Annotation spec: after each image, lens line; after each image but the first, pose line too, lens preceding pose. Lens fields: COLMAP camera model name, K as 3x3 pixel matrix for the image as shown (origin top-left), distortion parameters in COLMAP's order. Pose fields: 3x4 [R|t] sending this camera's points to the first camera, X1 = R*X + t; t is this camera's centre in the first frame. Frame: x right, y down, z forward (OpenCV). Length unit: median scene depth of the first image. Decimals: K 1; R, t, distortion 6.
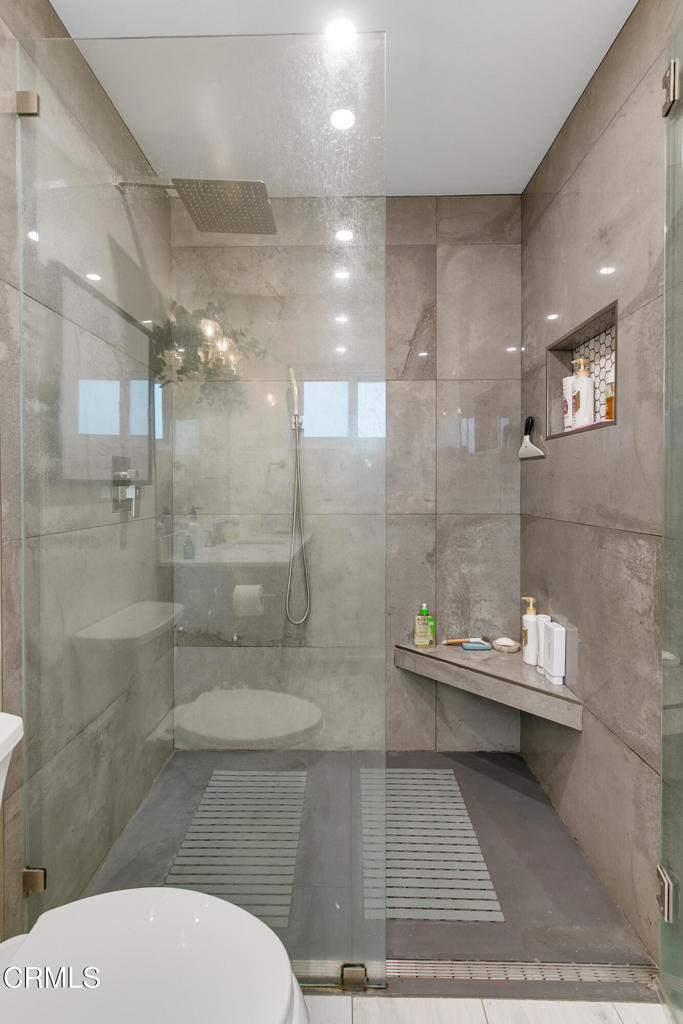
lens RADIAL K [[470.5, 0, 321.4], [0, 470.5, 494.4], [0, 0, 1]] dist [0.002250, -0.001918]
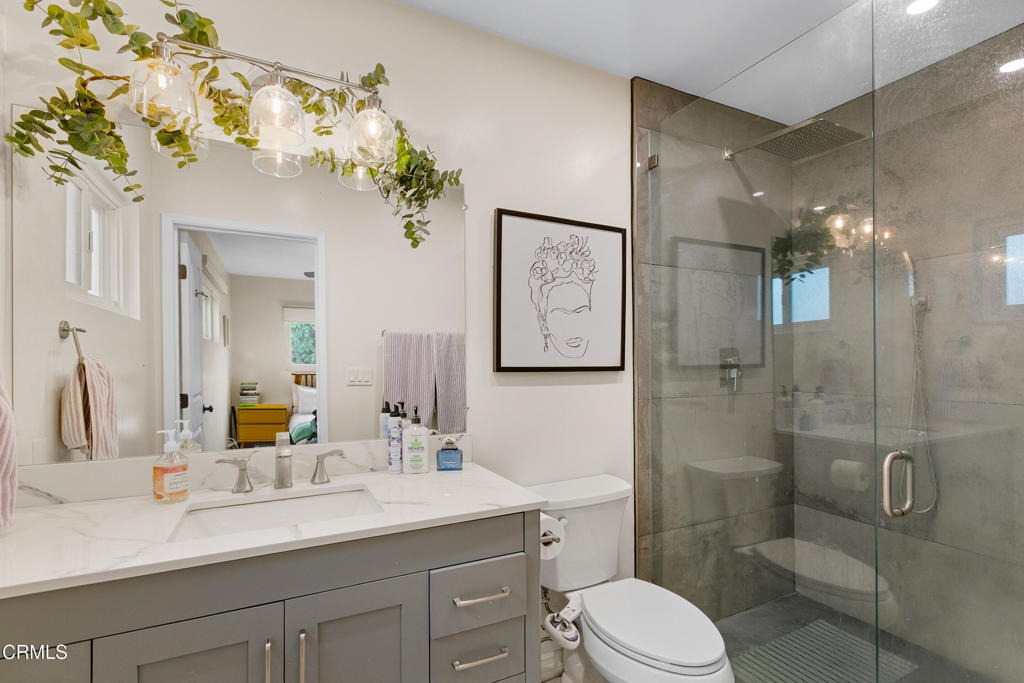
lens RADIAL K [[470.5, 0, 513.7], [0, 470.5, 356.1], [0, 0, 1]] dist [0.002250, -0.001918]
pose [[0.476756, -0.006625, -0.879011, 0.522425], [-0.009216, 0.999879, -0.012535, -0.032997], [0.878987, 0.014077, 0.476638, -0.247092]]
